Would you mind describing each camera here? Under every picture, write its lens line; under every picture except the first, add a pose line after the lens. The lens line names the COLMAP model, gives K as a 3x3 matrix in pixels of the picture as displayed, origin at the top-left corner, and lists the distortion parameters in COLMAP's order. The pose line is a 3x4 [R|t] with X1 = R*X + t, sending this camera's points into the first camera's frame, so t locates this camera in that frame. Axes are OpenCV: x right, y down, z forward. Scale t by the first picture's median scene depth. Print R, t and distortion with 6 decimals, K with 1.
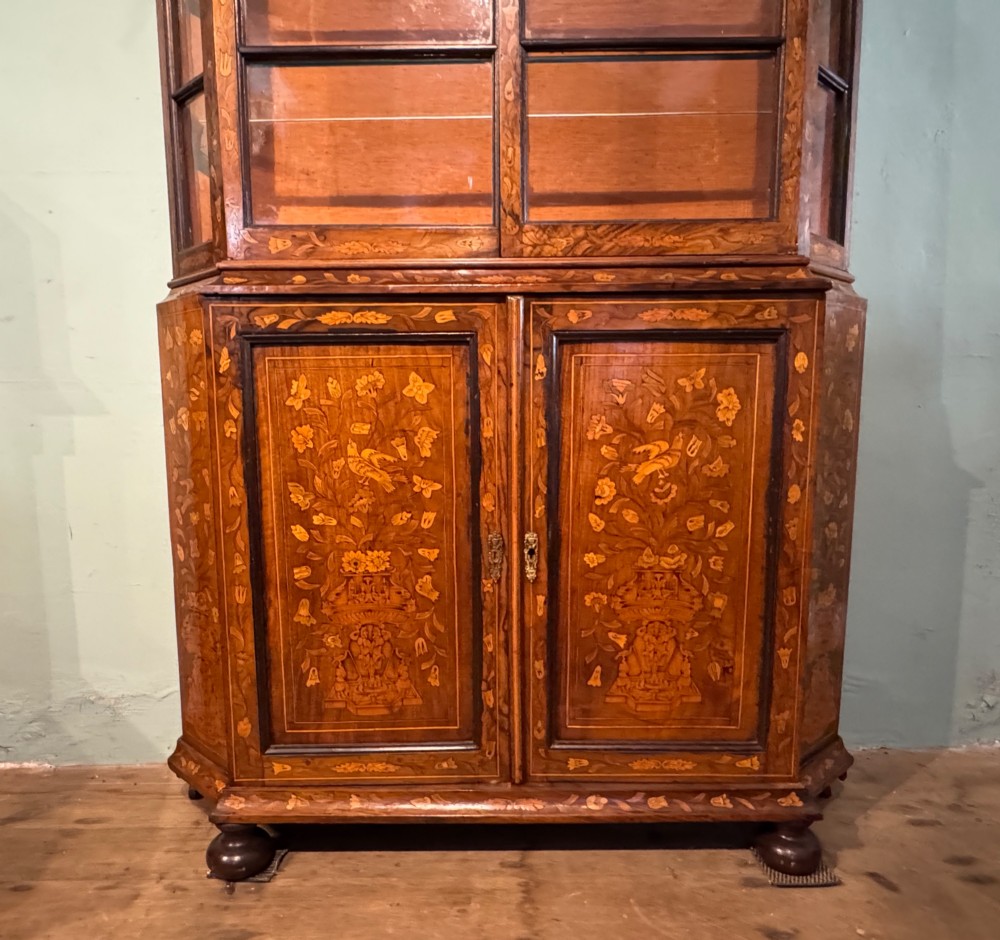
lens RADIAL K [[705.5, 0, 483.7], [0, 705.5, 498.3], [0, 0, 1]] dist [-0.011108, 0.010368]
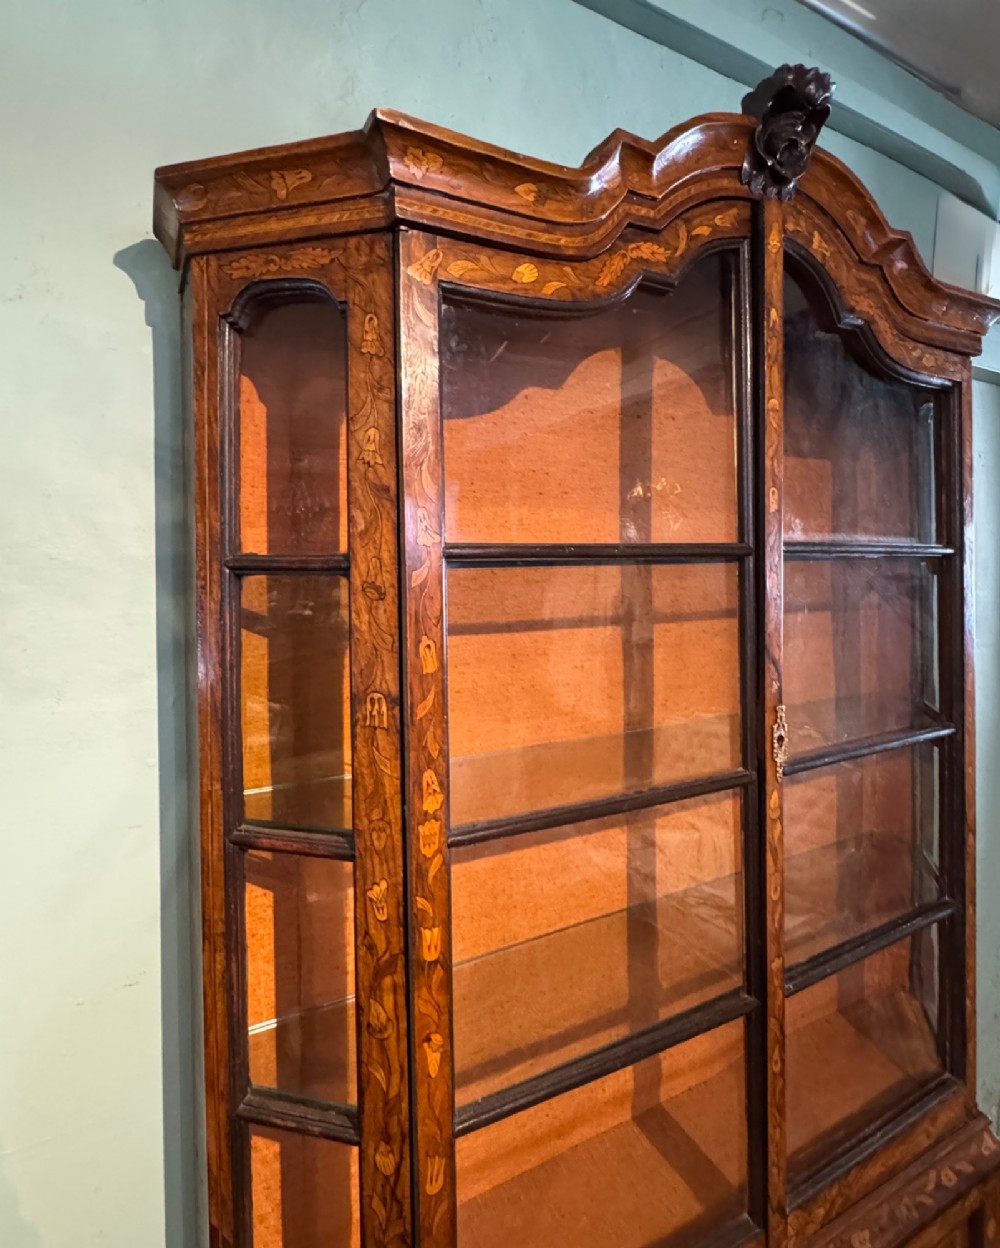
lens RADIAL K [[704.3, 0, 501.8], [0, 704.3, 570.5], [0, 0, 1]] dist [-0.002835, 0.001860]
pose [[0.865809, -0.005566, 0.500344, -0.566399], [0.064551, 0.992825, -0.100656, -0.979116], [-0.496194, 0.119447, 0.859956, 0.388487]]
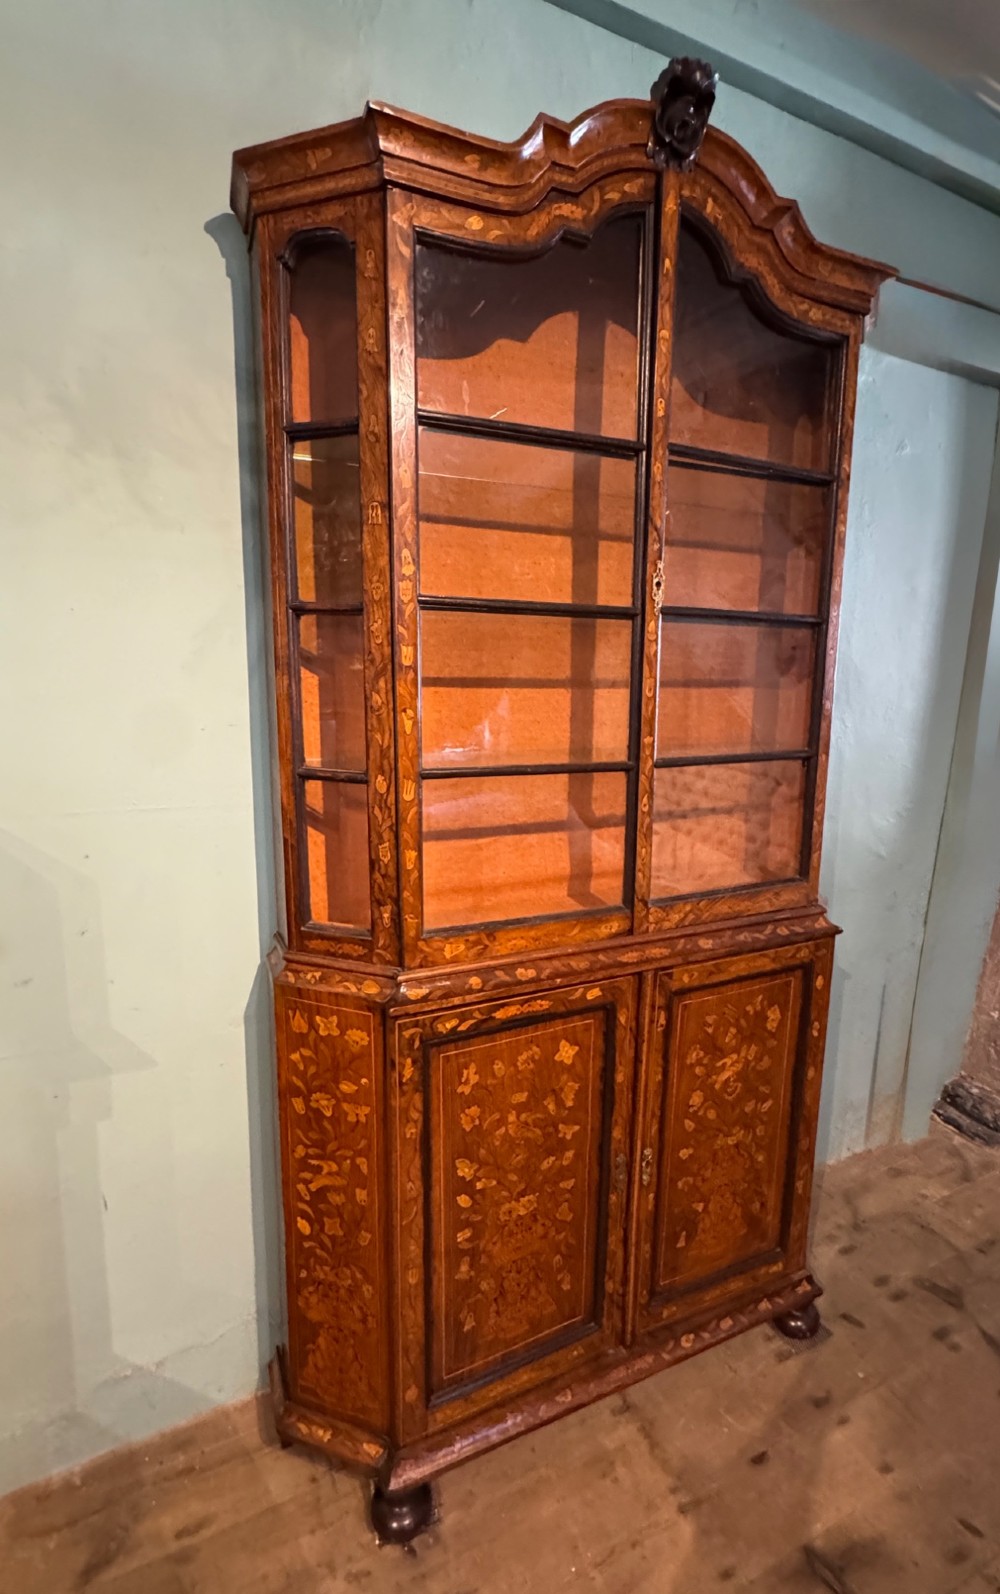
lens RADIAL K [[746.1, 0, 509.8], [0, 746.1, 793.9], [0, 0, 1]] dist [-0.001774, -0.000005]
pose [[0.903282, -0.050542, 0.426061, -0.646439], [0.034310, 0.998366, 0.045694, -0.611904], [-0.427674, -0.026656, 0.903540, -0.025561]]
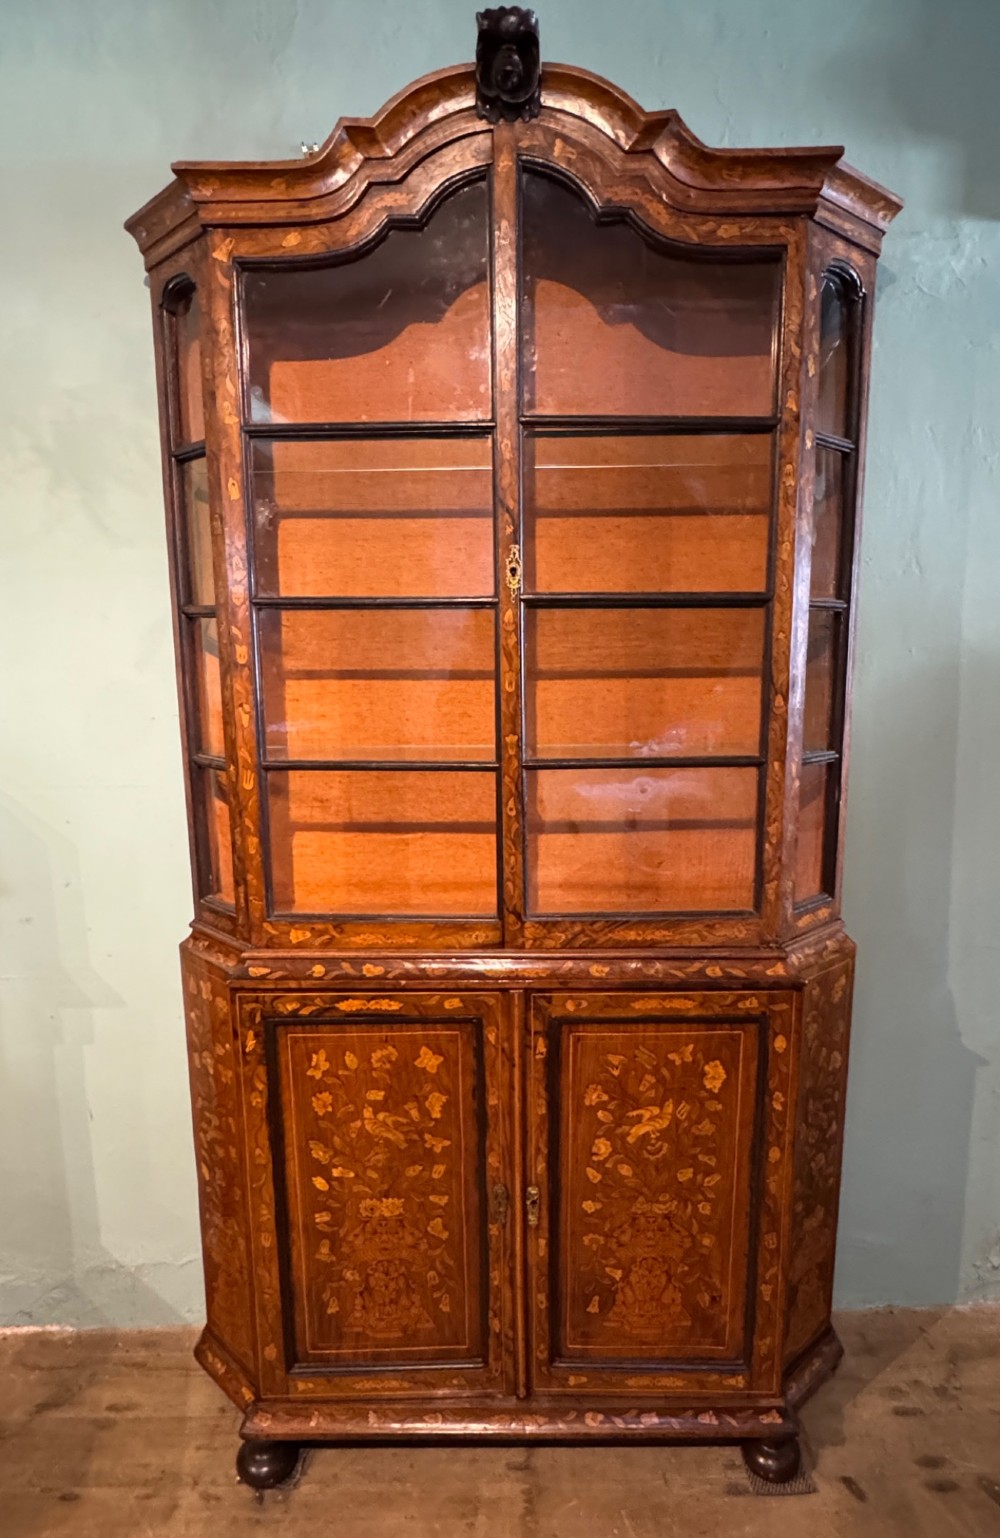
lens RADIAL K [[878.2, 0, 525.2], [0, 878.2, 794.3], [0, 0, 1]] dist [-0.005528, 0.004473]
pose [[0.999995, 0.001418, 0.002735, 0.050056], [-0.001540, 0.998964, 0.045480, -0.612577], [-0.002668, -0.045484, 0.998962, -0.322862]]
